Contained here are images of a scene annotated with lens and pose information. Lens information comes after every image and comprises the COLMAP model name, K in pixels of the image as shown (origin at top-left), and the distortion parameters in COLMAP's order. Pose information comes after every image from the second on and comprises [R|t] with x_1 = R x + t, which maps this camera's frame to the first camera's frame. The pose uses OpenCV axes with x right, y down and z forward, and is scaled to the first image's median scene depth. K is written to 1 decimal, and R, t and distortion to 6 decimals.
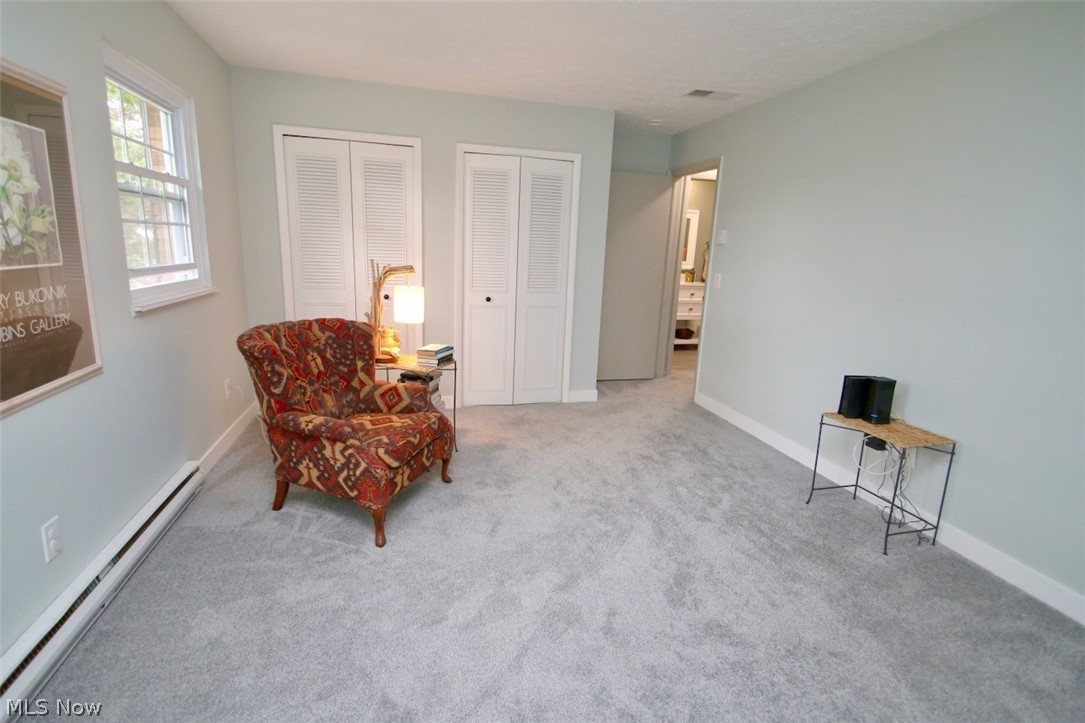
lens RADIAL K [[498.1, 0, 533.8], [0, 498.1, 346.9], [0, 0, 1]] dist [0.013755, -0.018361]
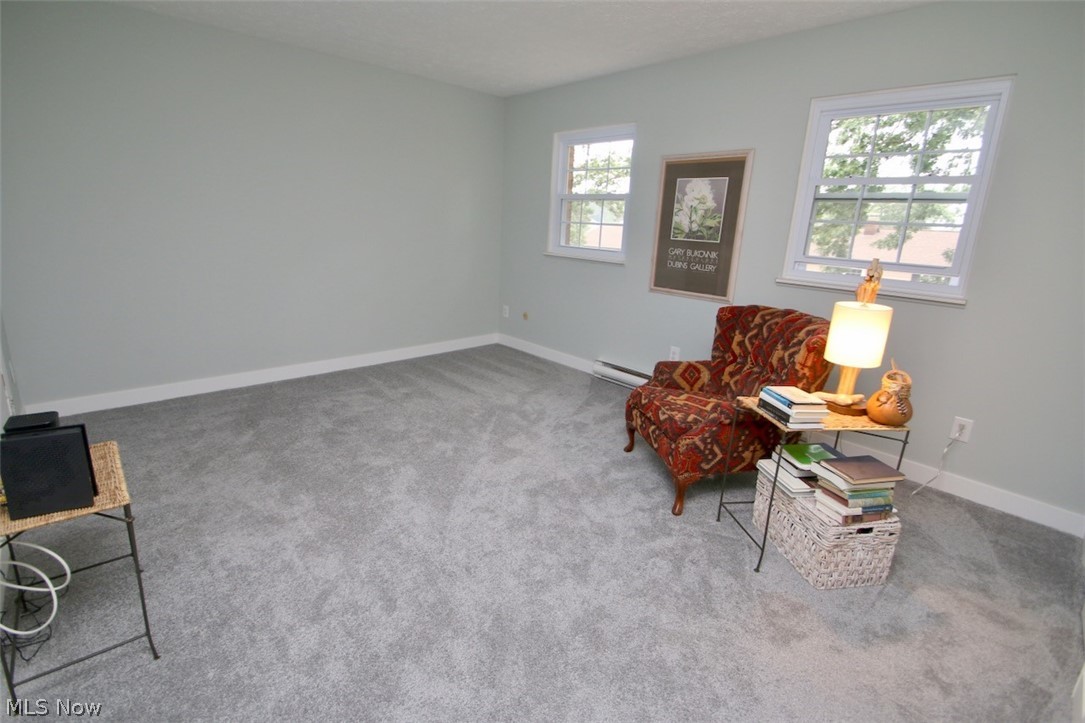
lens RADIAL K [[498.1, 0, 533.8], [0, 498.1, 346.9], [0, 0, 1]] dist [0.013755, -0.018361]
pose [[-0.882527, 0.040862, -0.468483, 0.427091], [-0.168874, 0.902229, 0.396819, -0.277526], [0.438894, 0.429318, -0.789340, 1.479256]]
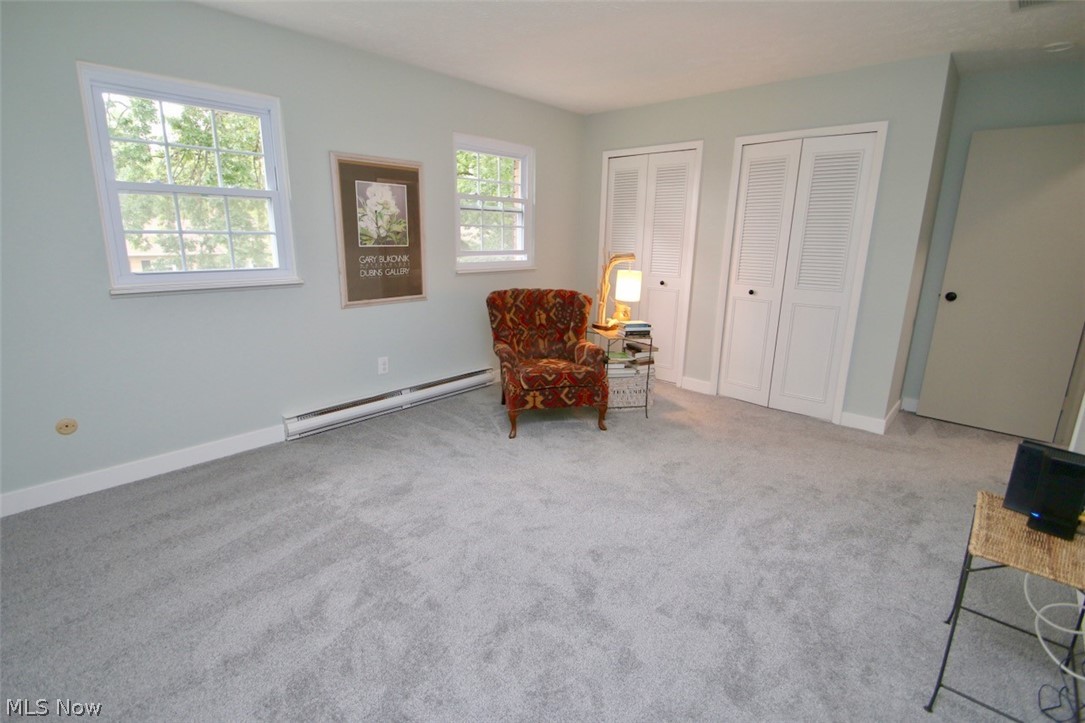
lens RADIAL K [[498.1, 0, 533.8], [0, 498.1, 346.9], [0, 0, 1]] dist [0.013755, -0.018361]
pose [[0.532944, 0.161163, -0.830661, 0.742054], [-0.165152, 0.982625, 0.084687, -0.003796], [0.829877, 0.092052, 0.550301, 0.172325]]
